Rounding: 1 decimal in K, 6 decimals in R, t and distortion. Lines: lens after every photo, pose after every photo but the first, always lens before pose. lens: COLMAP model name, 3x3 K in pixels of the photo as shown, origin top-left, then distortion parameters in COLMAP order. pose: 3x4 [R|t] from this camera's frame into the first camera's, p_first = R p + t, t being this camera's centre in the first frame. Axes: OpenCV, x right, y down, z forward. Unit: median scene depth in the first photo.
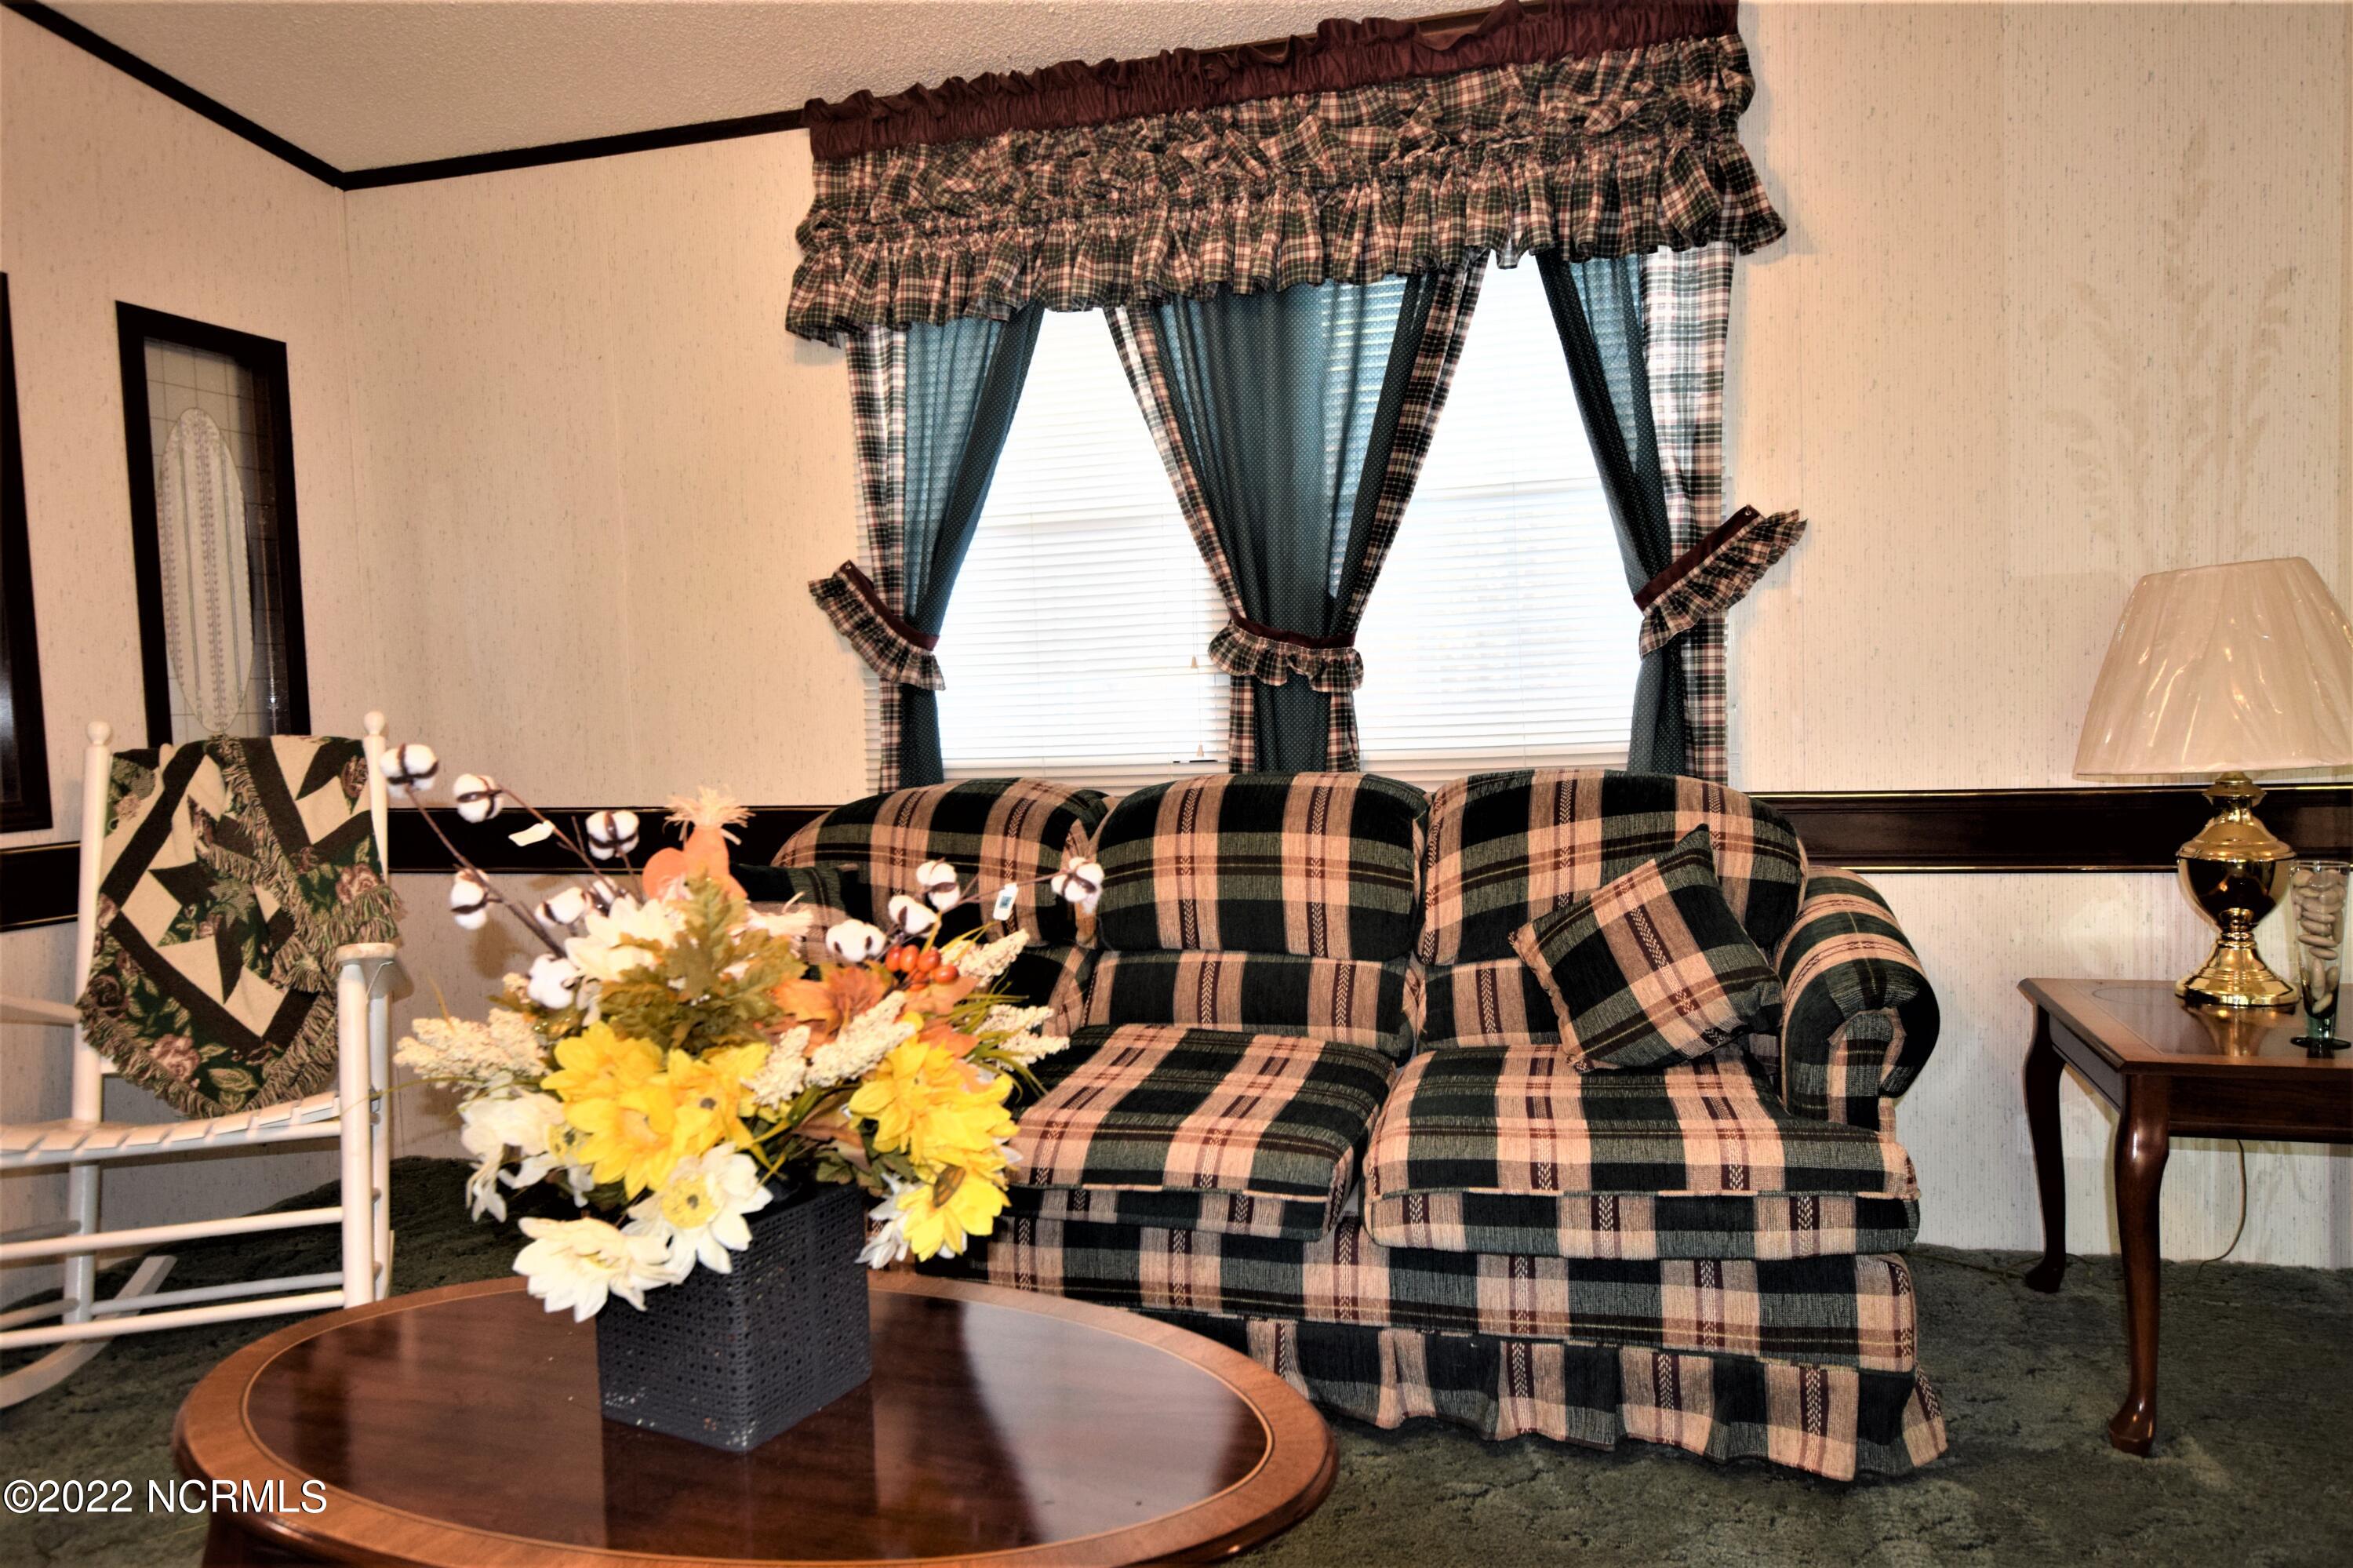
lens RADIAL K [[1650.3, 0, 1176.5], [0, 1650.3, 784.0], [0, 0, 1]] dist [-0.003808, -0.001089]
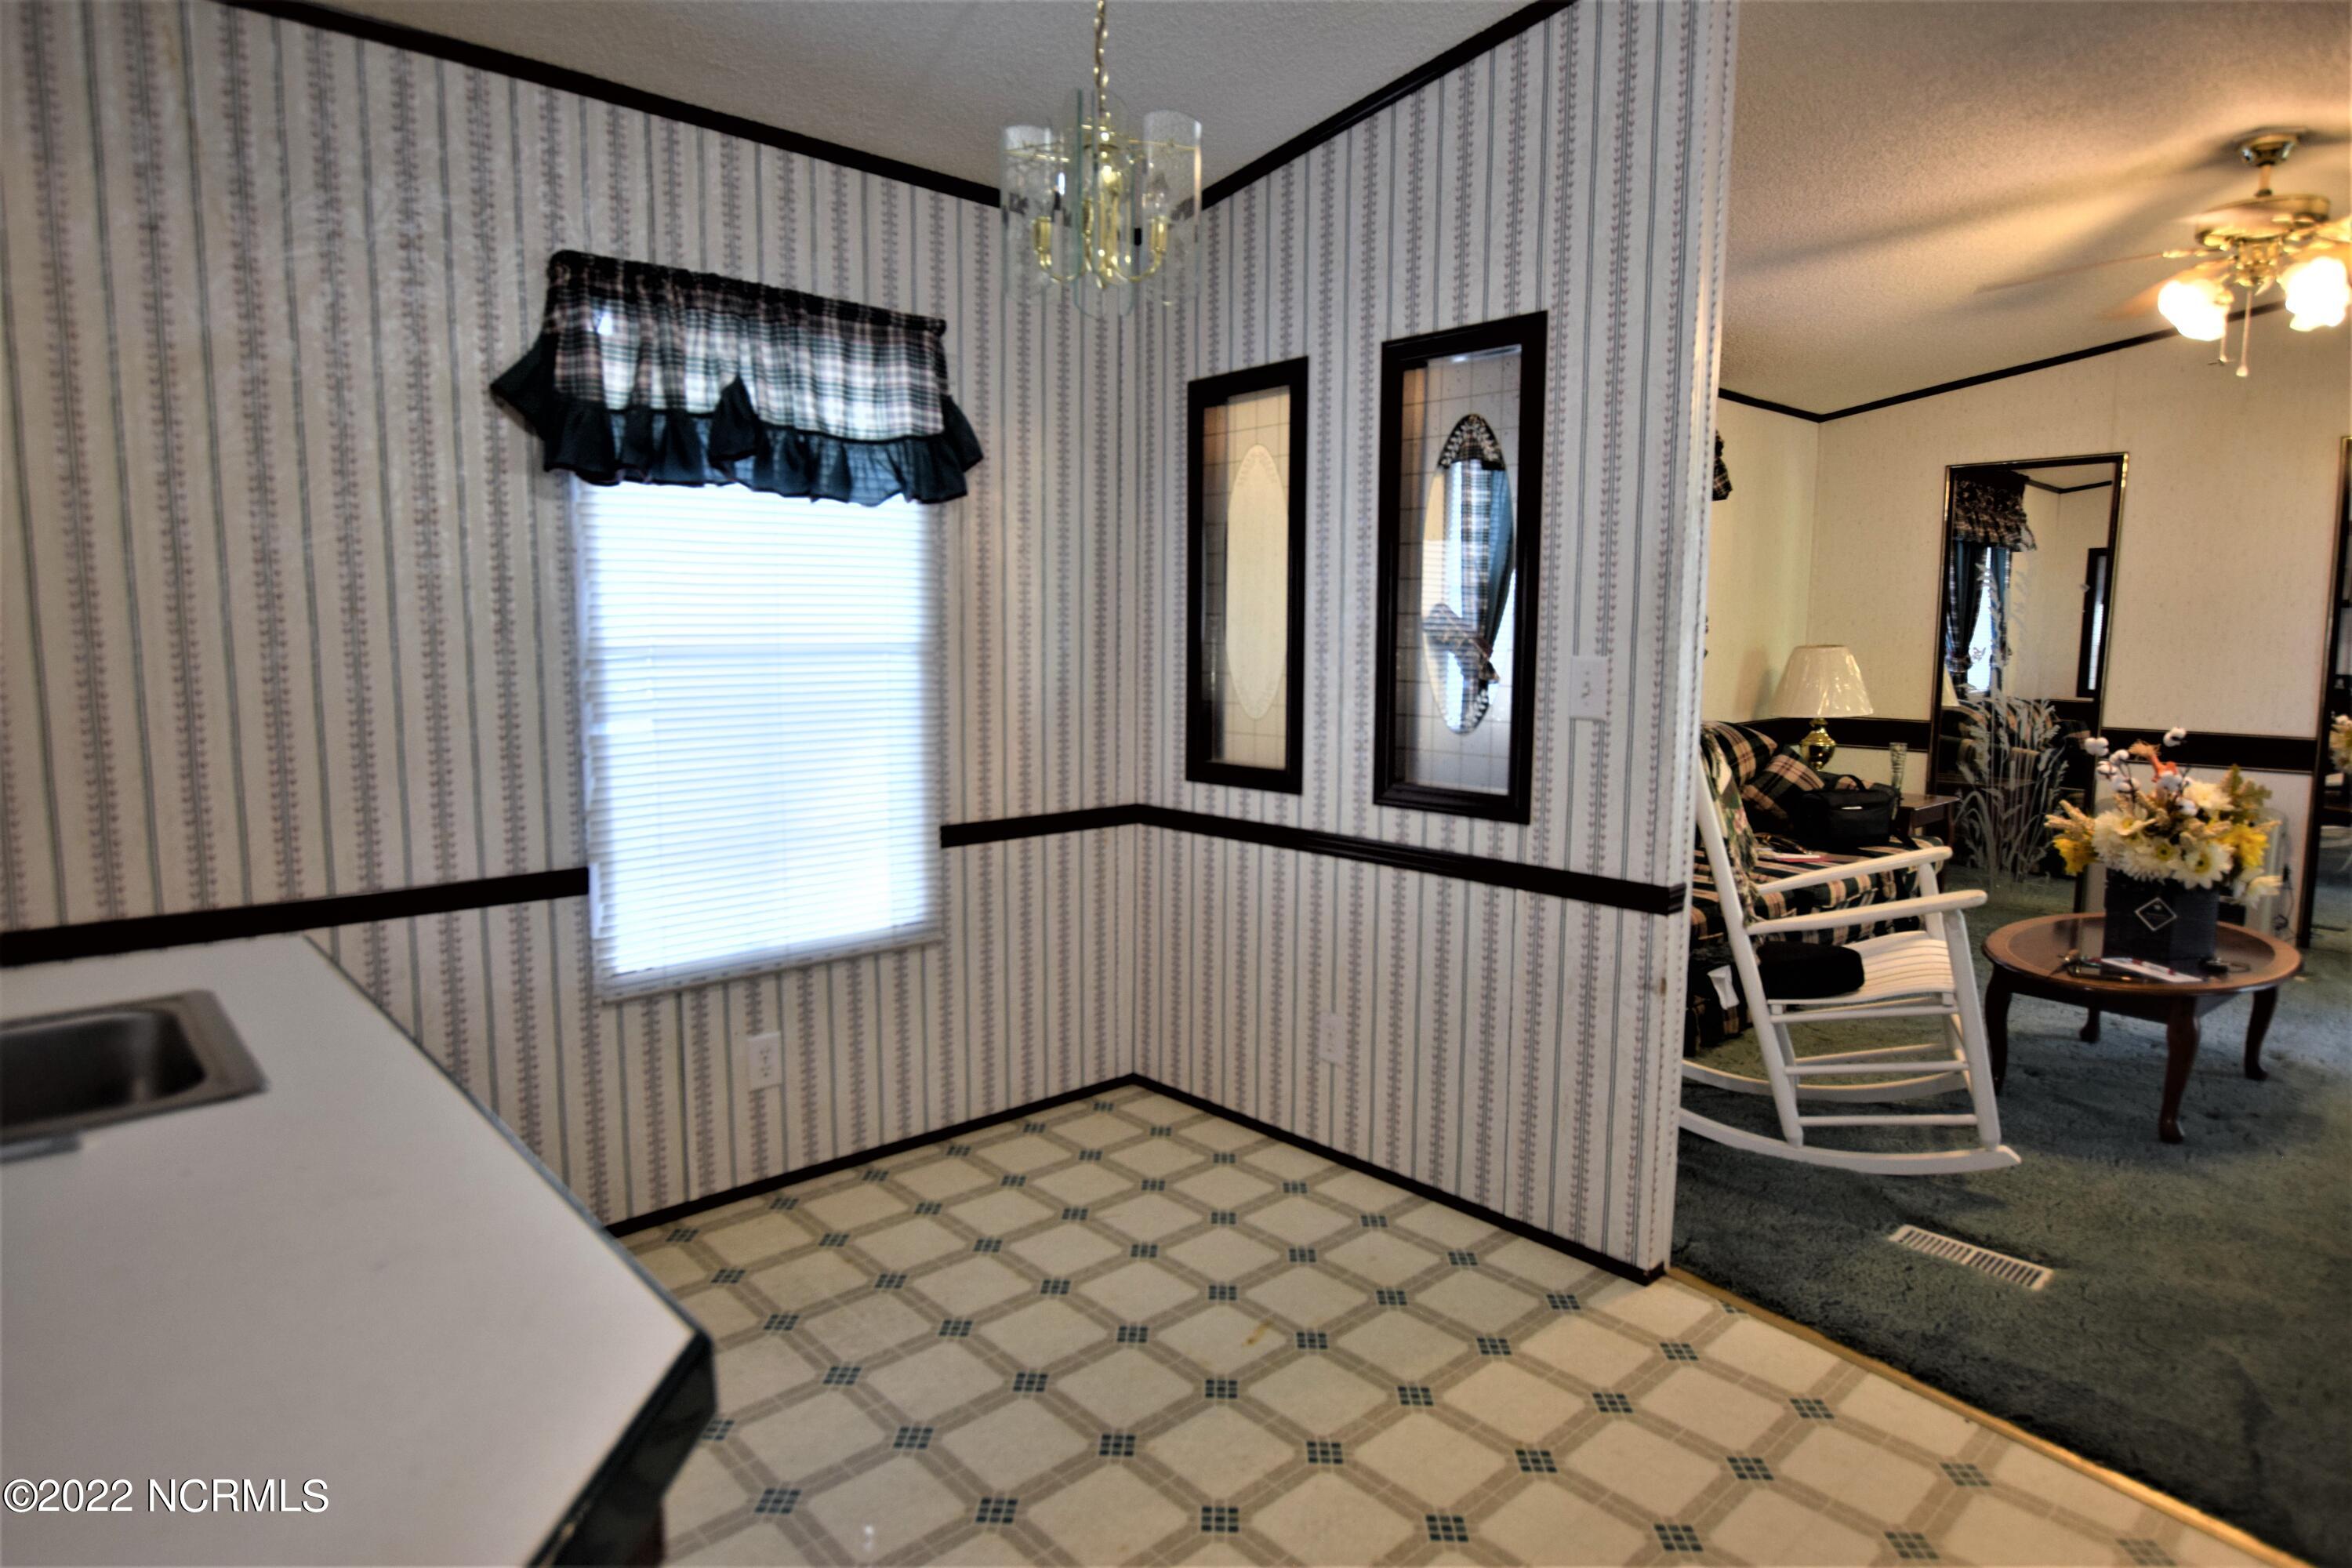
lens RADIAL K [[1310.2, 0, 1175.5], [0, 1310.2, 776.4], [0, 0, 1]] dist [-0.016111, 0.001364]
pose [[0.520111, -0.062880, 0.851781, -1.610239], [0.028159, 0.998007, 0.056480, -0.051867], [-0.853634, -0.005391, 0.520845, 0.631054]]
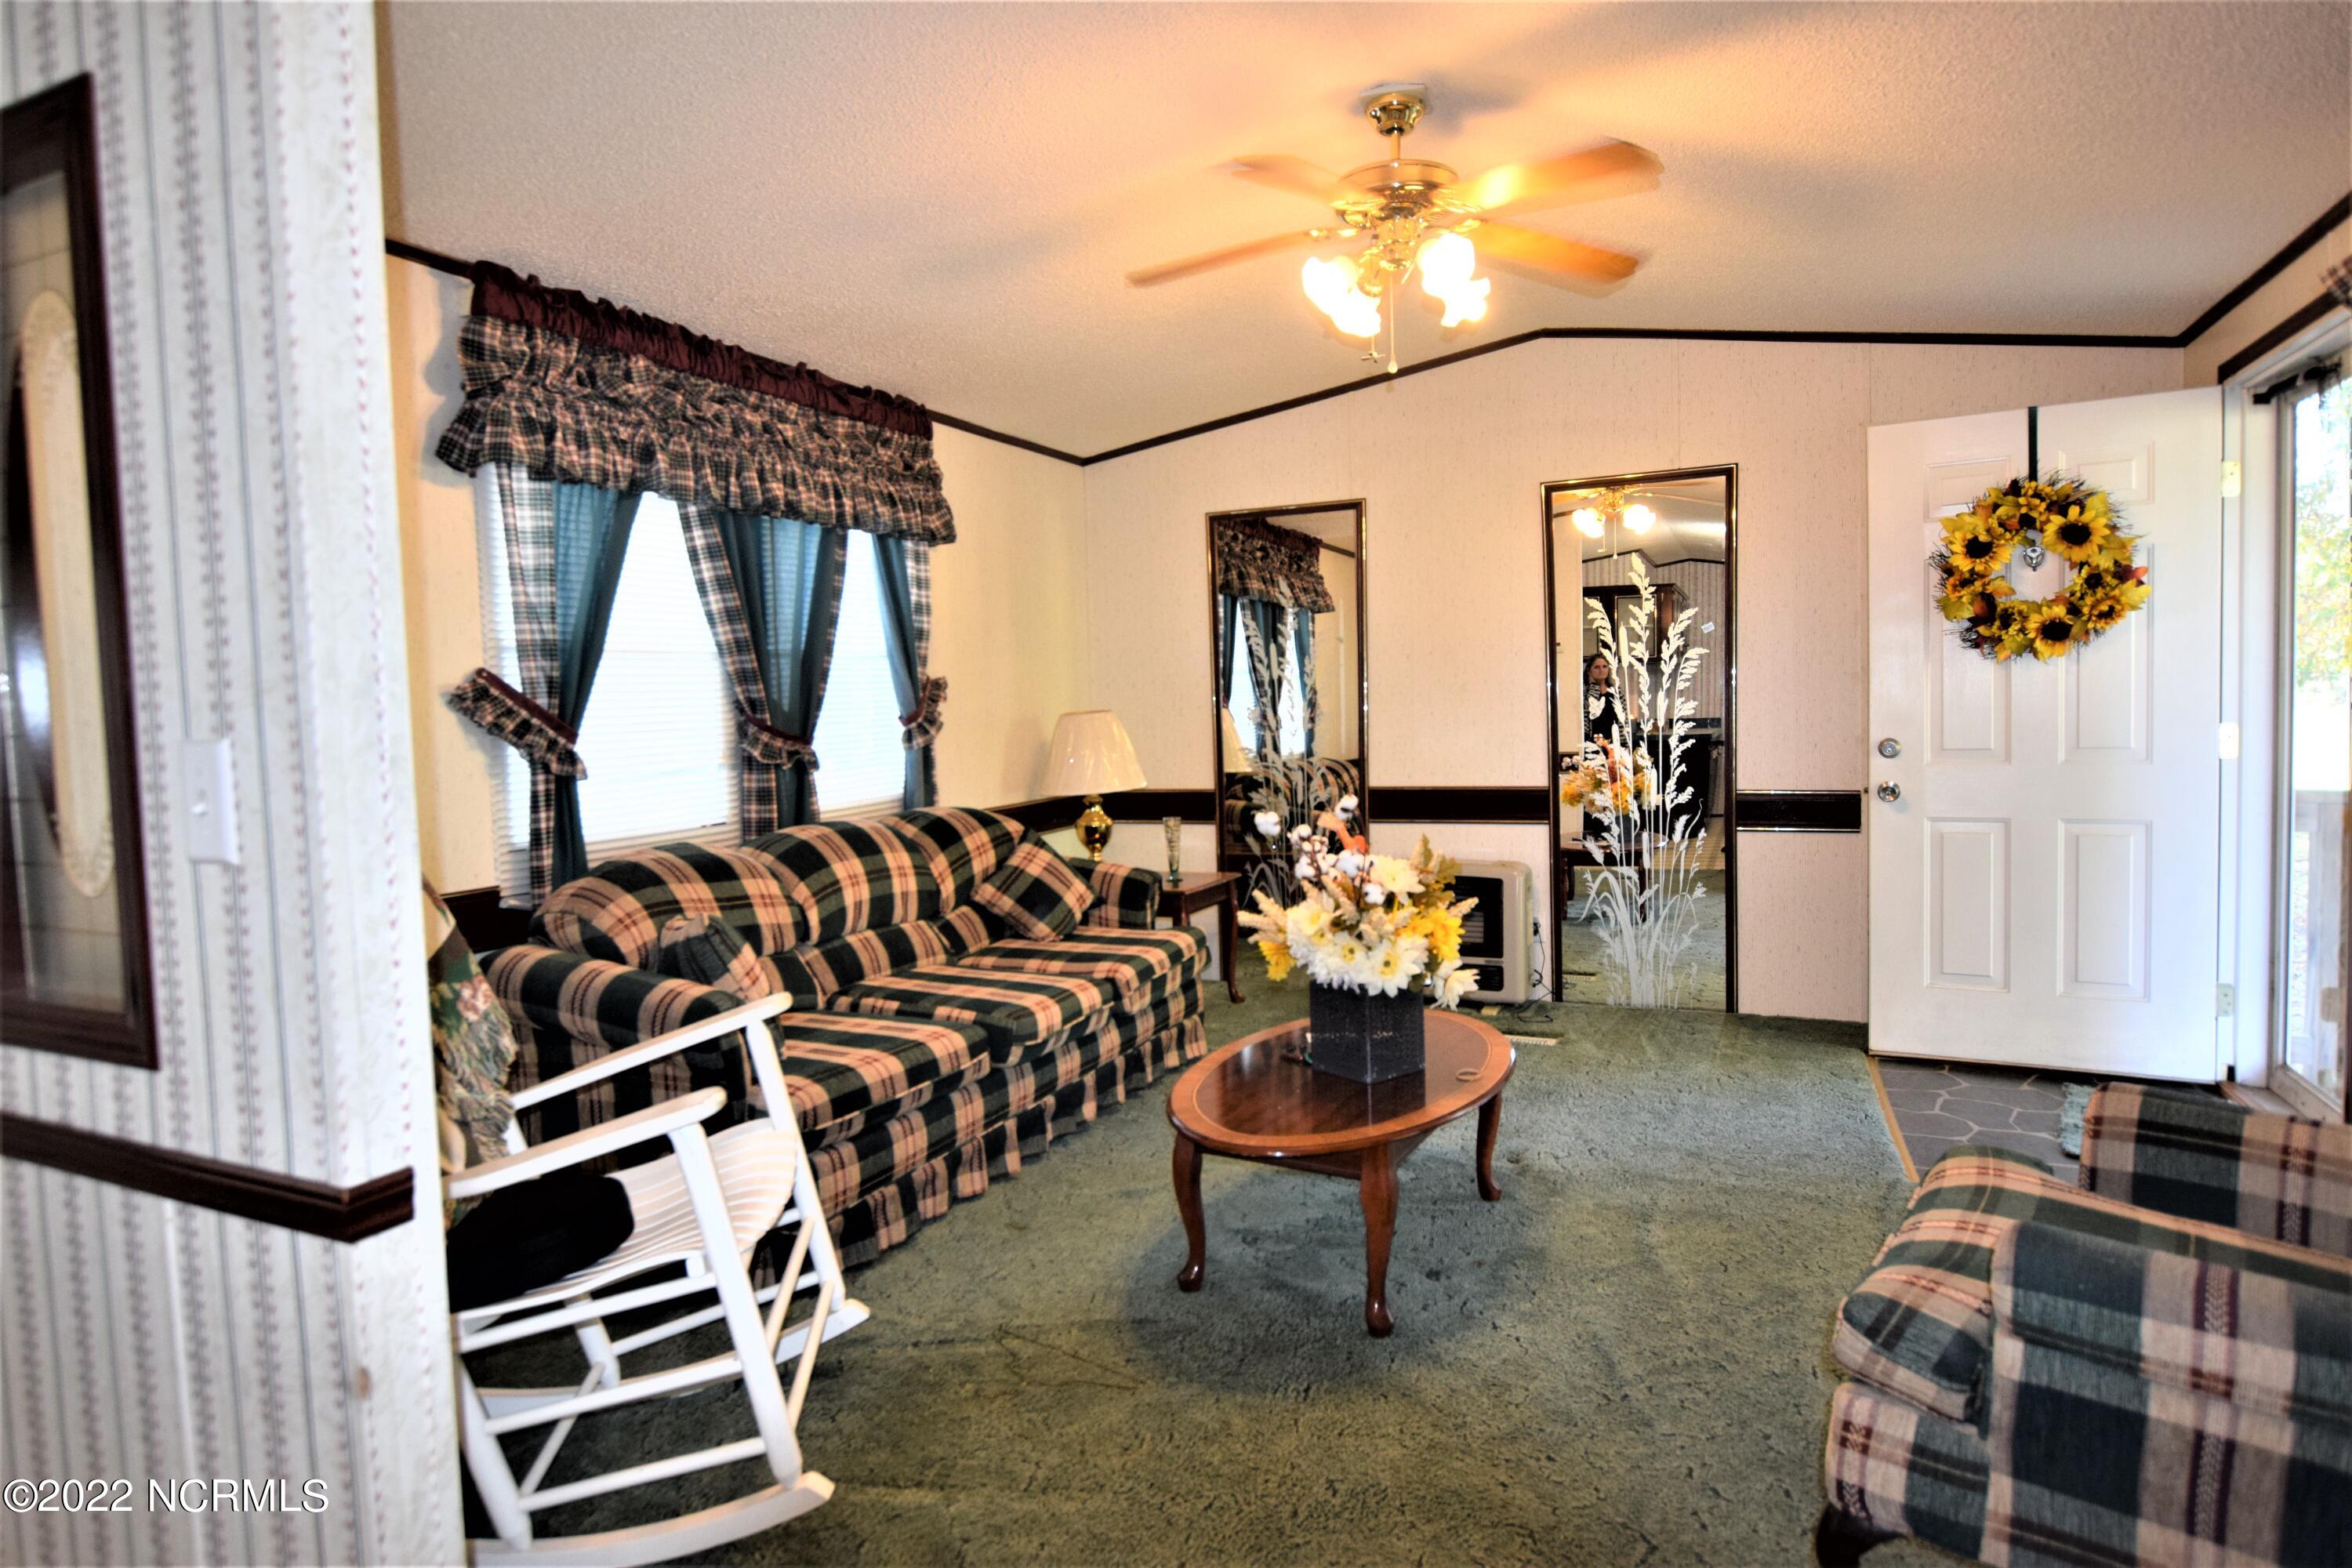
lens RADIAL K [[1312.1, 0, 1171.6], [0, 1312.1, 780.0], [0, 0, 1]] dist [-0.021730, 0.007521]
pose [[0.145927, -0.029603, 0.988852, -1.133447], [0.081324, 0.996528, 0.017831, -0.042684], [-0.985947, 0.077815, 0.147828, 0.471083]]
